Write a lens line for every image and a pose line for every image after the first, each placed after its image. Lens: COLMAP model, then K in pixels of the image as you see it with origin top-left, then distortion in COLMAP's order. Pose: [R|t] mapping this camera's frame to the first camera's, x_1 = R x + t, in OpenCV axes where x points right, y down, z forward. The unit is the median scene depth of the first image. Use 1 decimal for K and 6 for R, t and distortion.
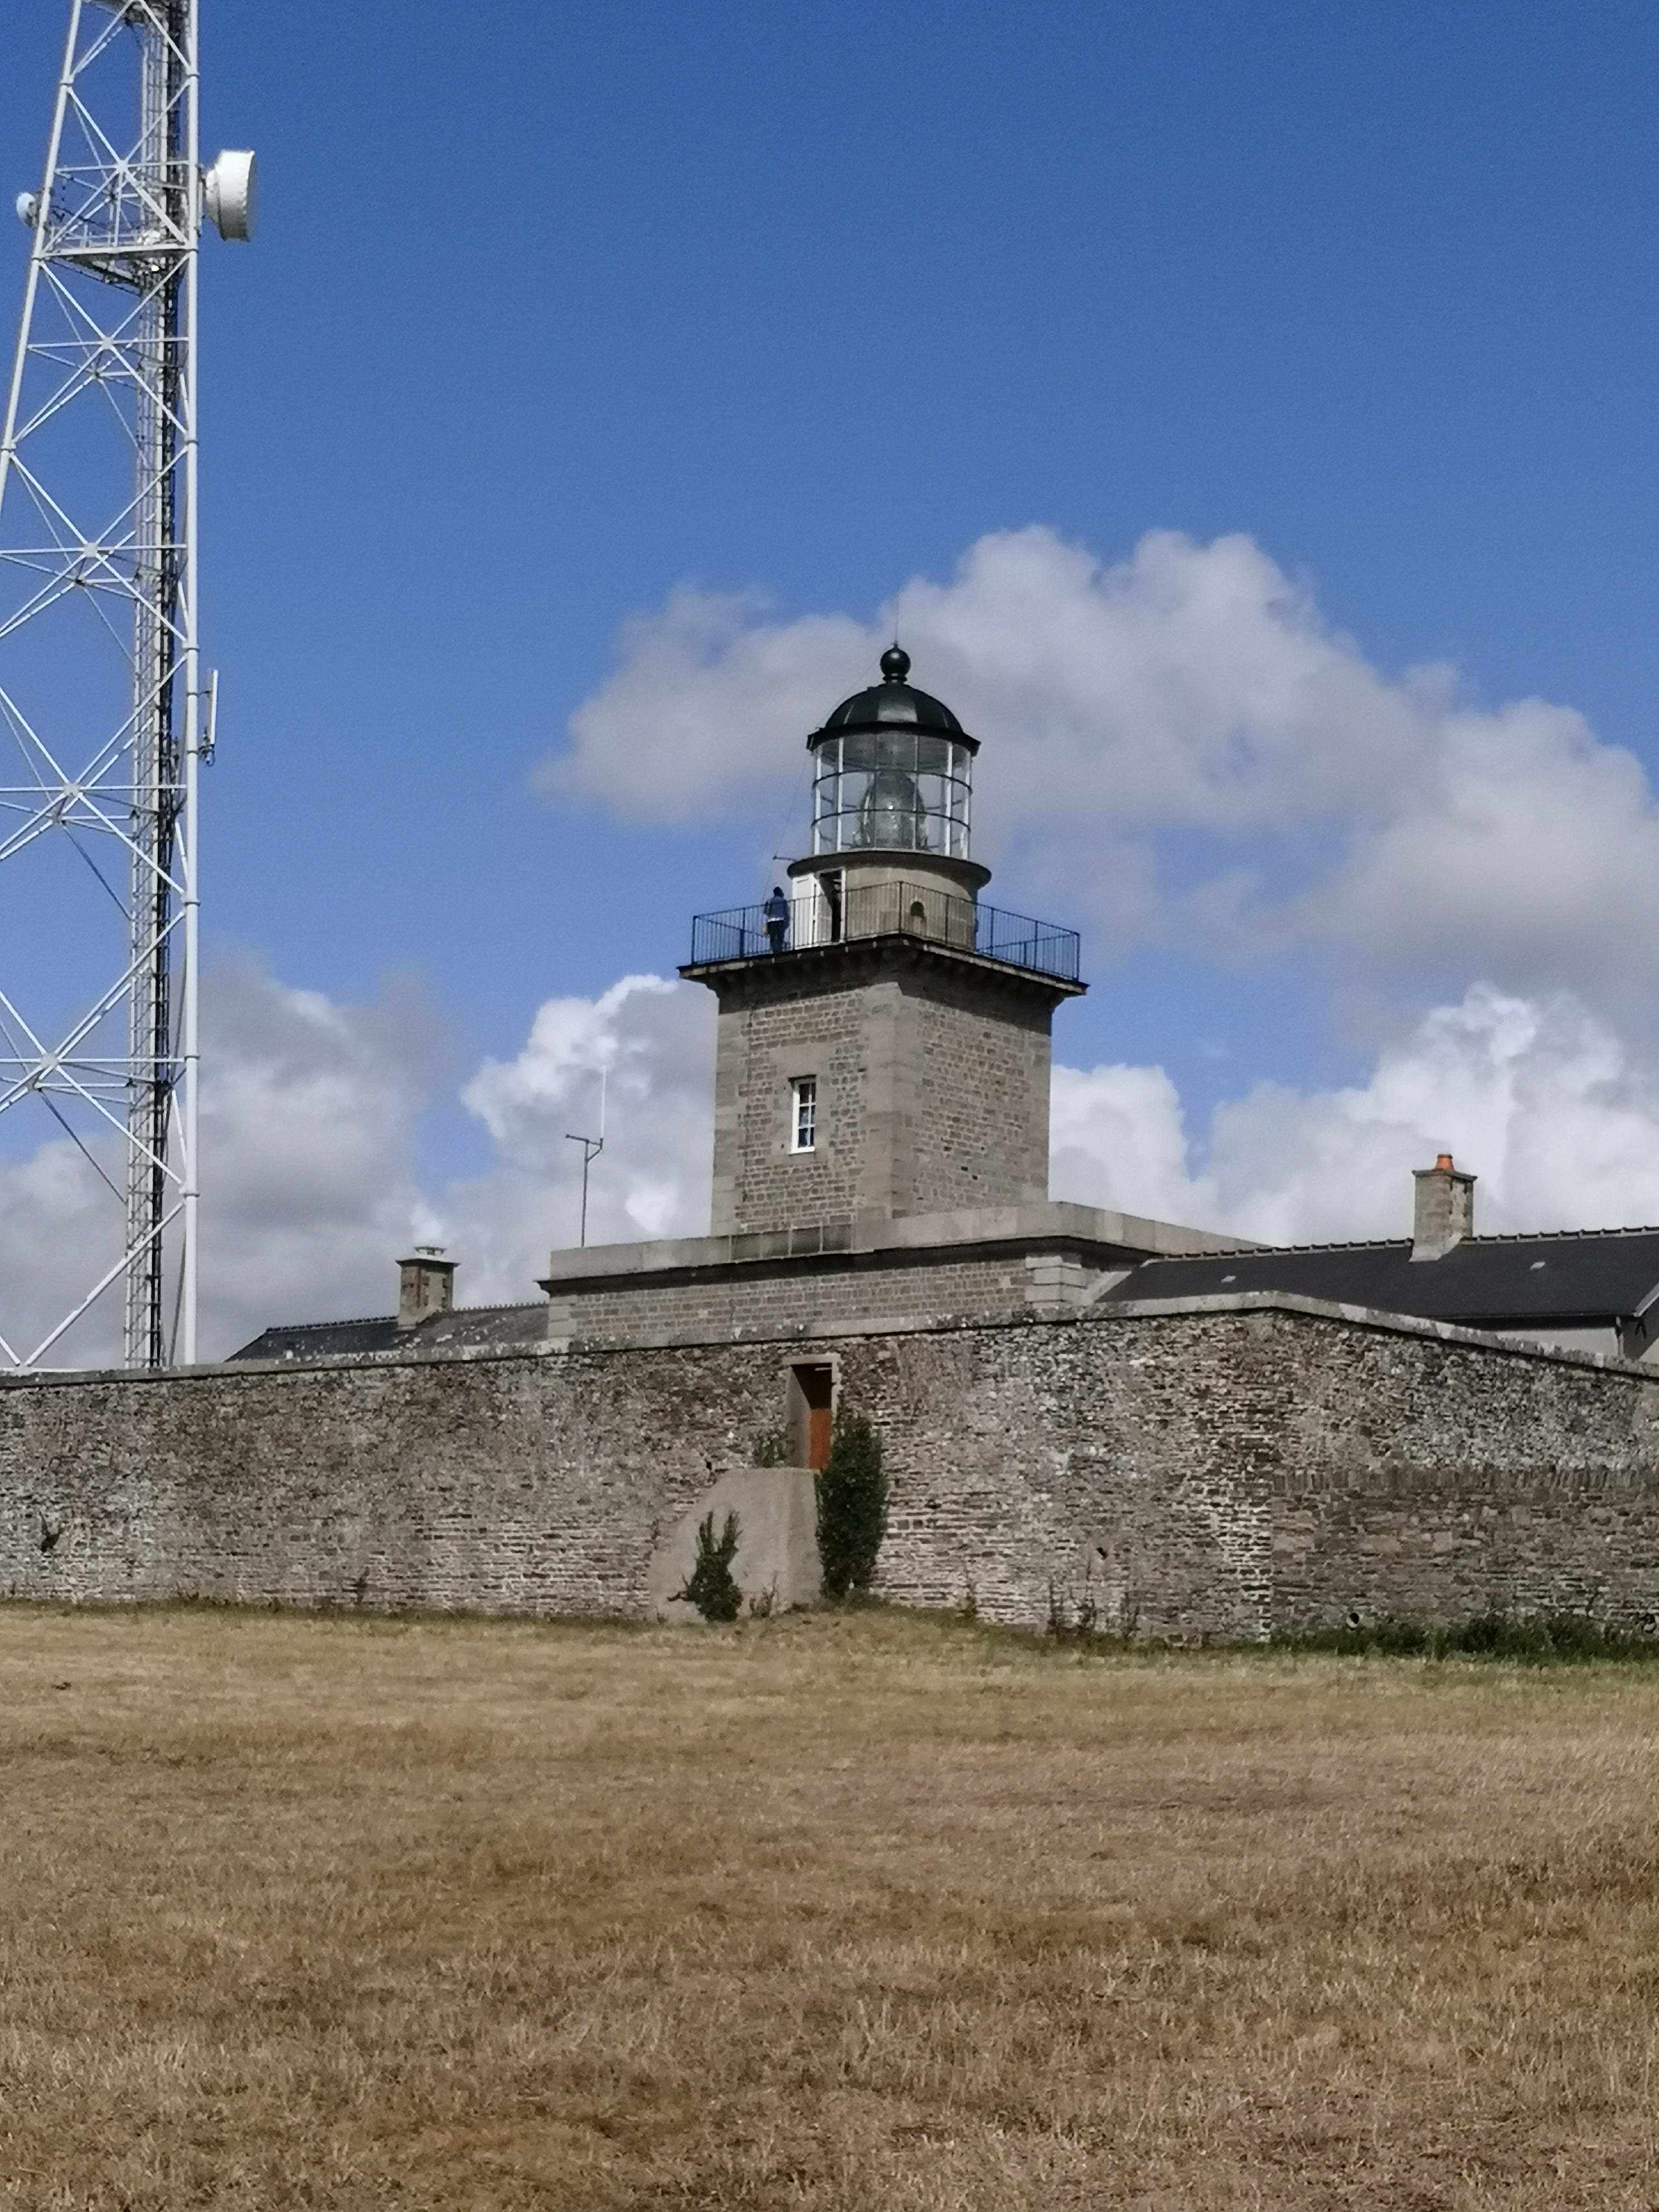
lens RADIAL K [[3377.3, 0, 829.5], [0, 3377.3, 1106.0], [0, 0, 1]] dist [0.015514, 0.021343]
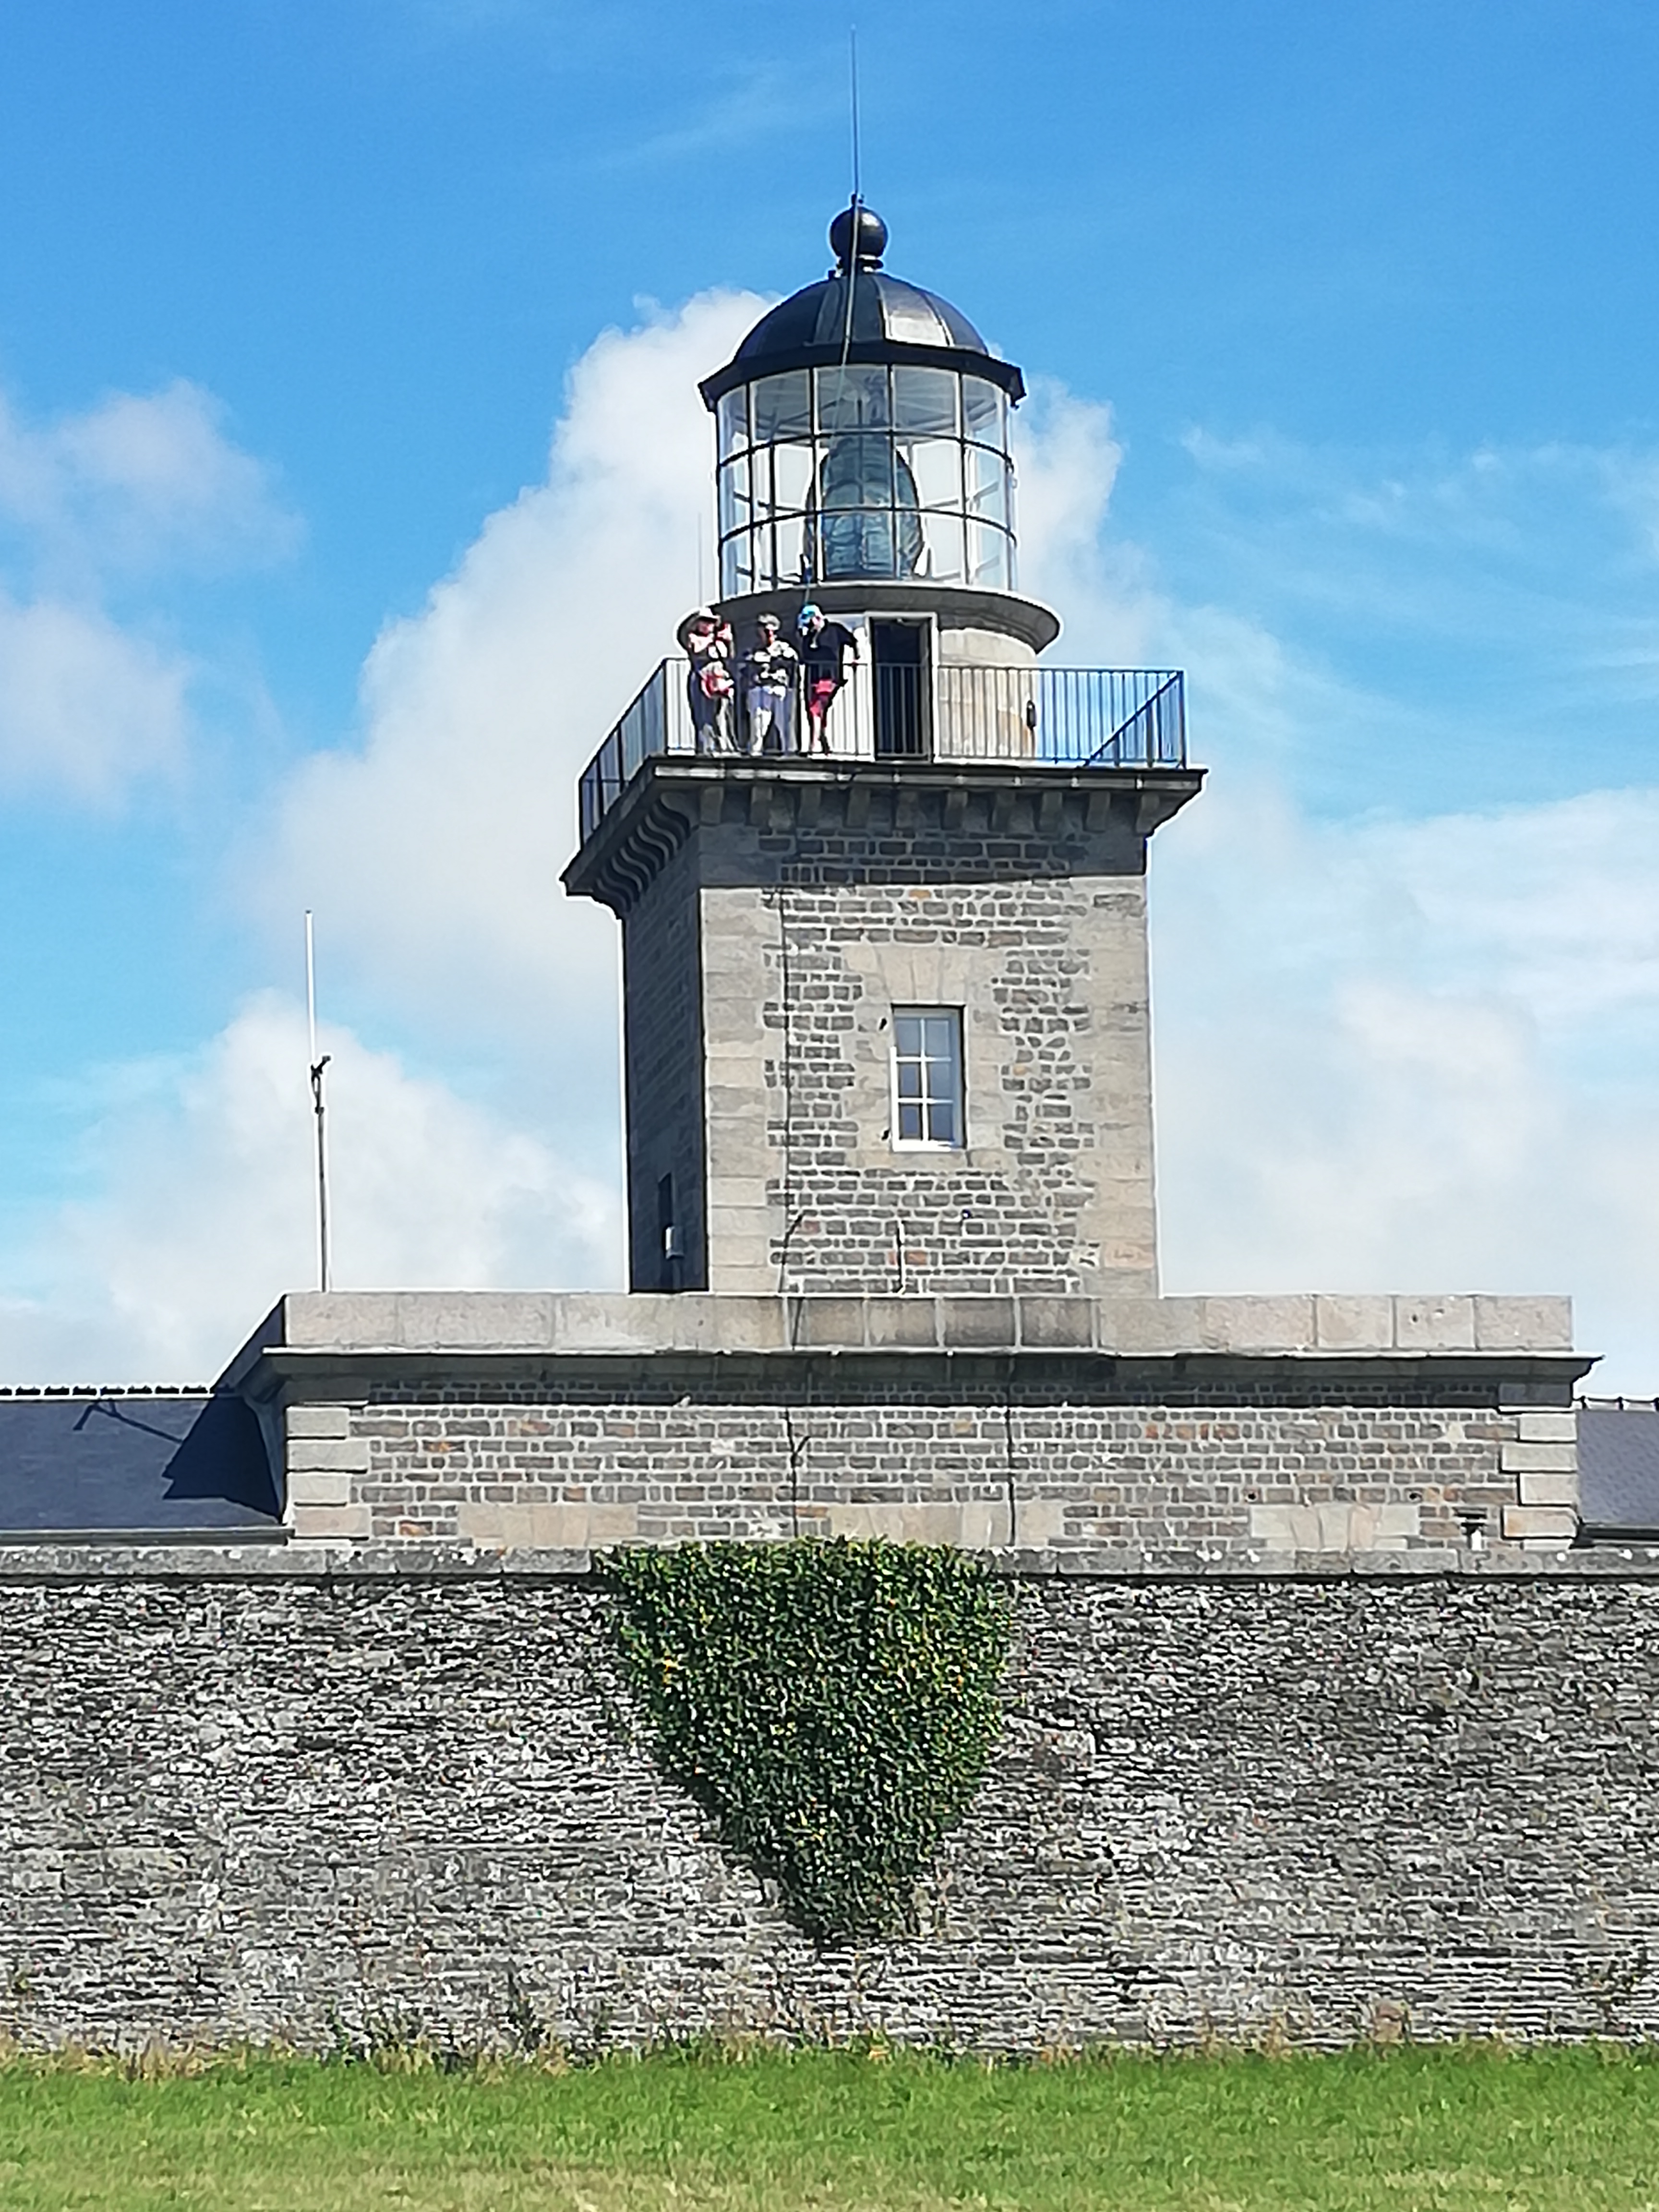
lens RADIAL K [[5635.9, 0, 829.5], [0, 5635.9, 1106.0], [0, 0, 1]] dist [0.056594, 0.456110]
pose [[0.653544, 0.091535, 0.751333, -0.821890], [-0.095675, 0.994689, -0.037961, 0.050371], [-0.750817, -0.047075, 0.658830, 0.527560]]
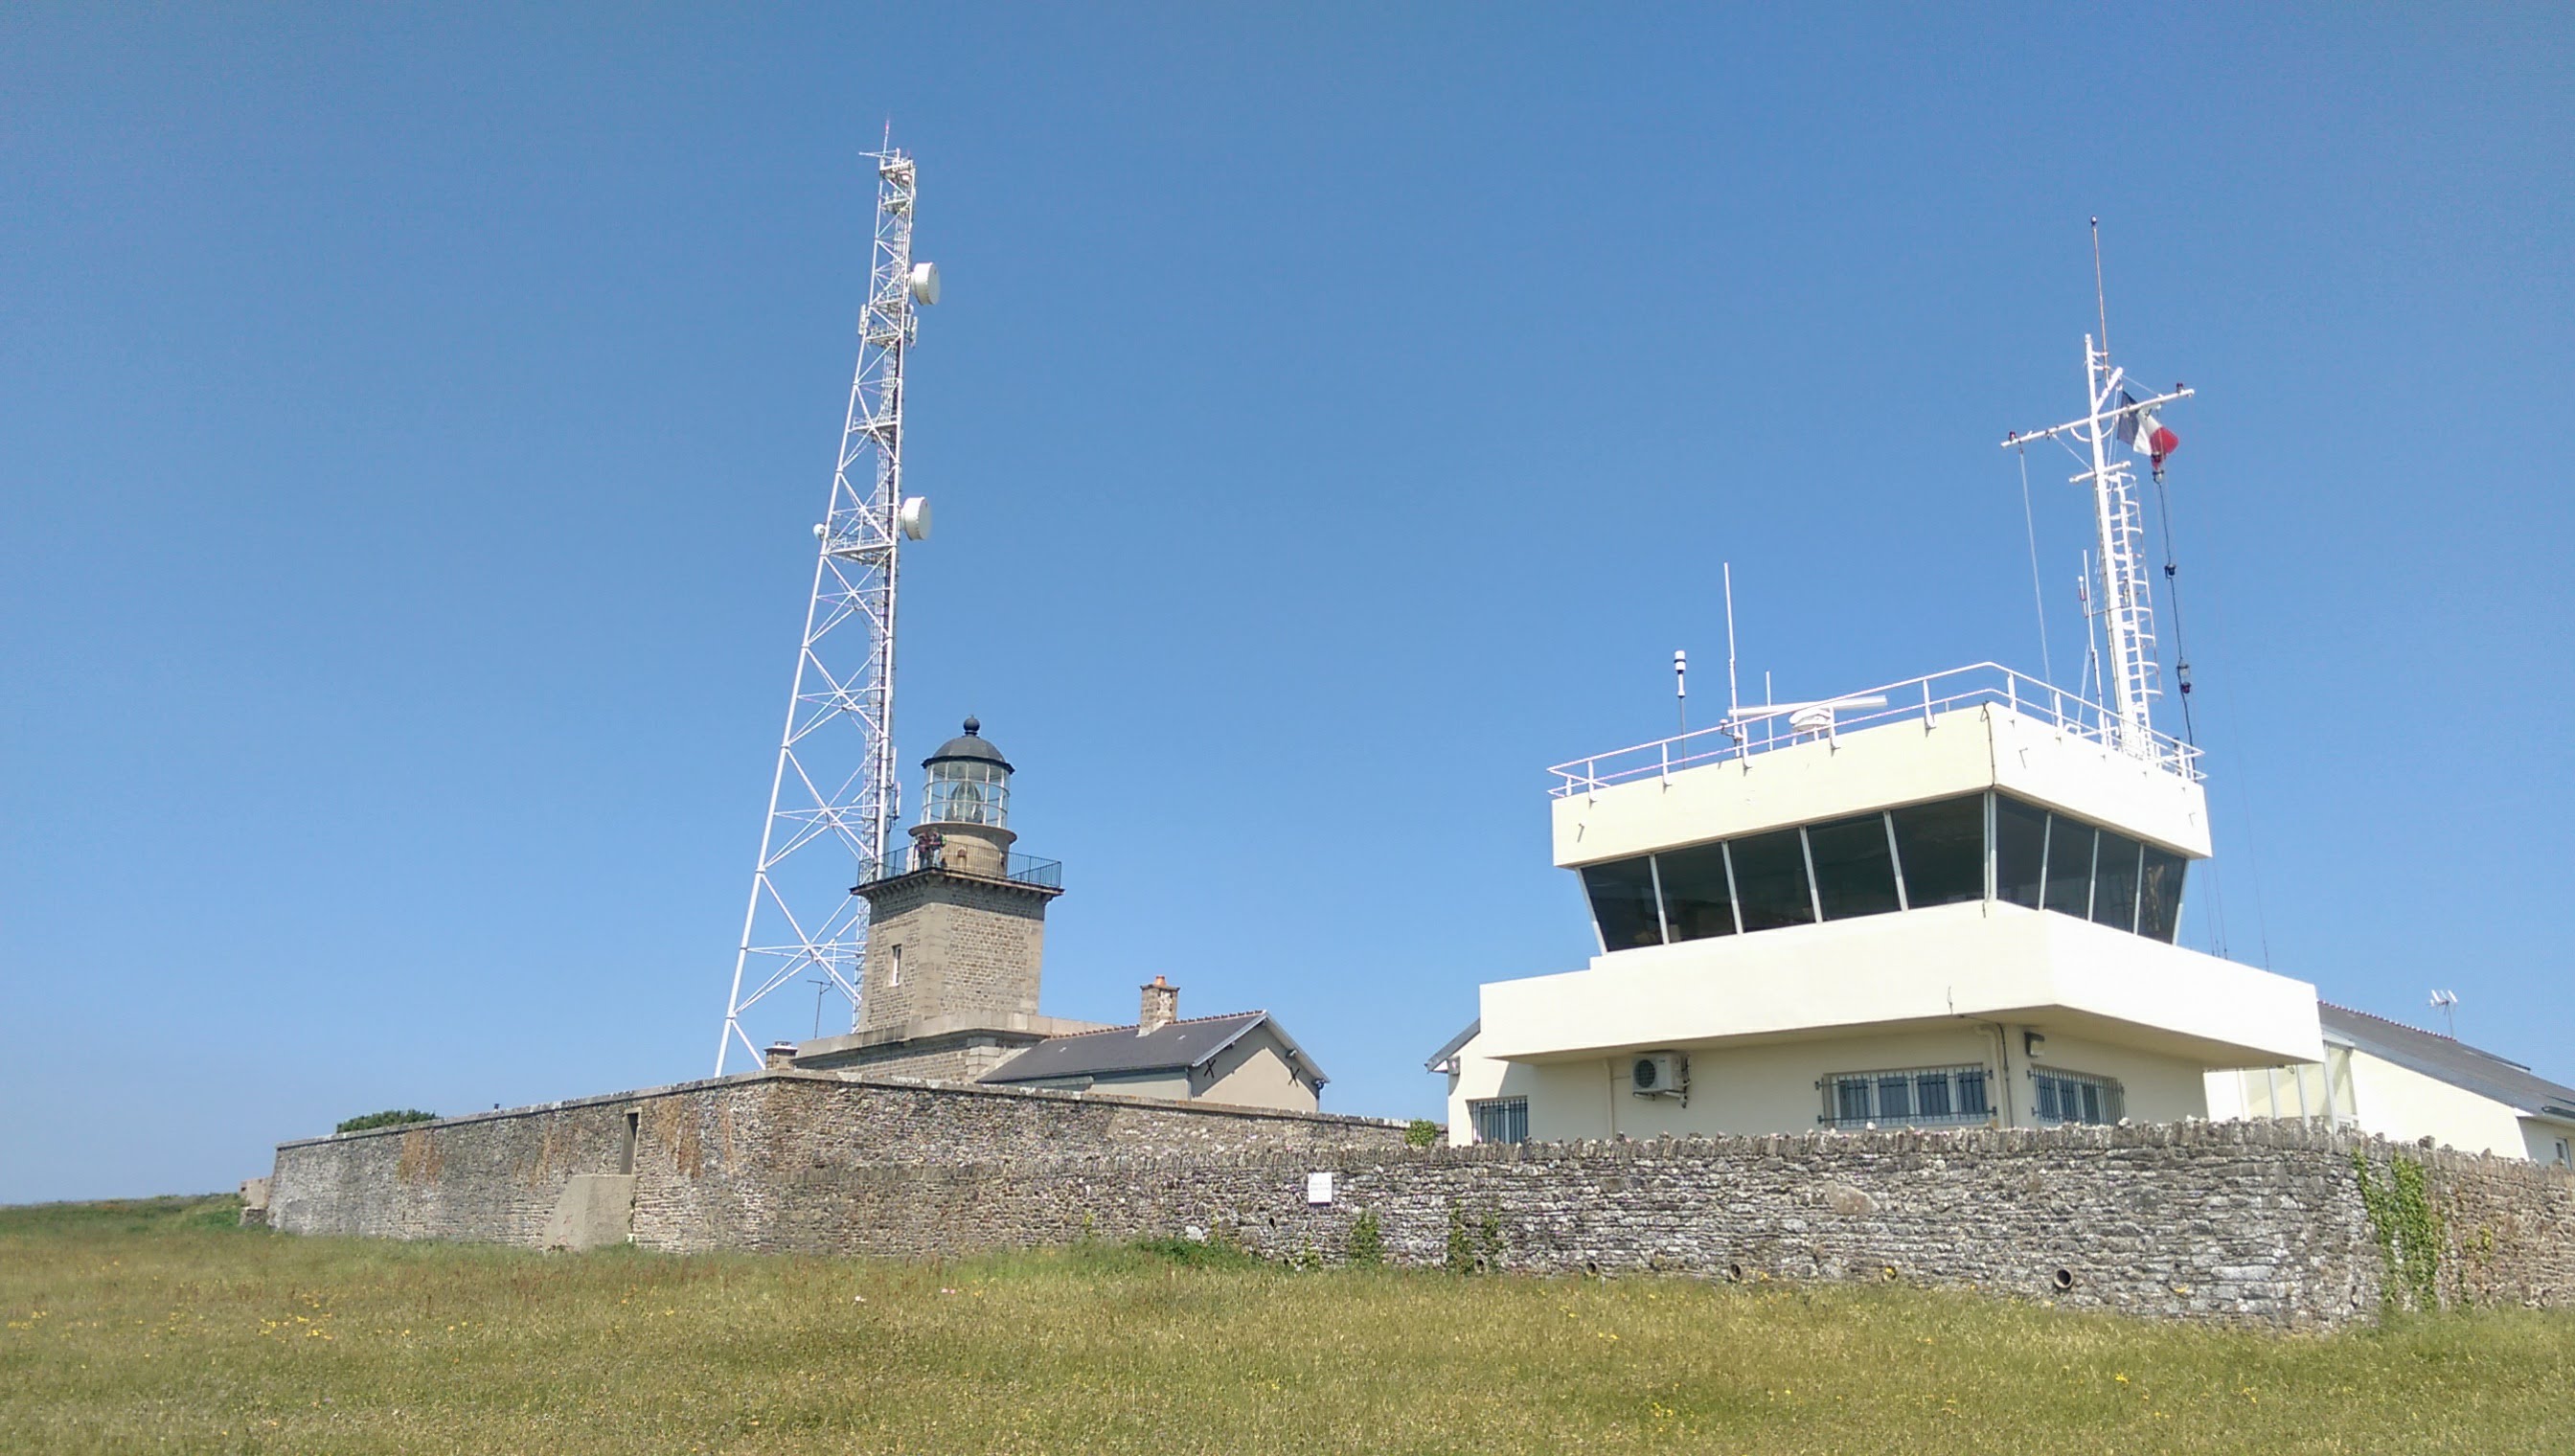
lens RADIAL K [[1654.3, 0, 1287.5], [0, 1654.3, 728.0], [0, 0, 1]] dist [0.001302, 0.000143]
pose [[0.996034, -0.048405, -0.074656, 0.346571], [0.038063, 0.990222, -0.134208, 0.003849], [0.080423, 0.130834, 0.988137, 0.105696]]
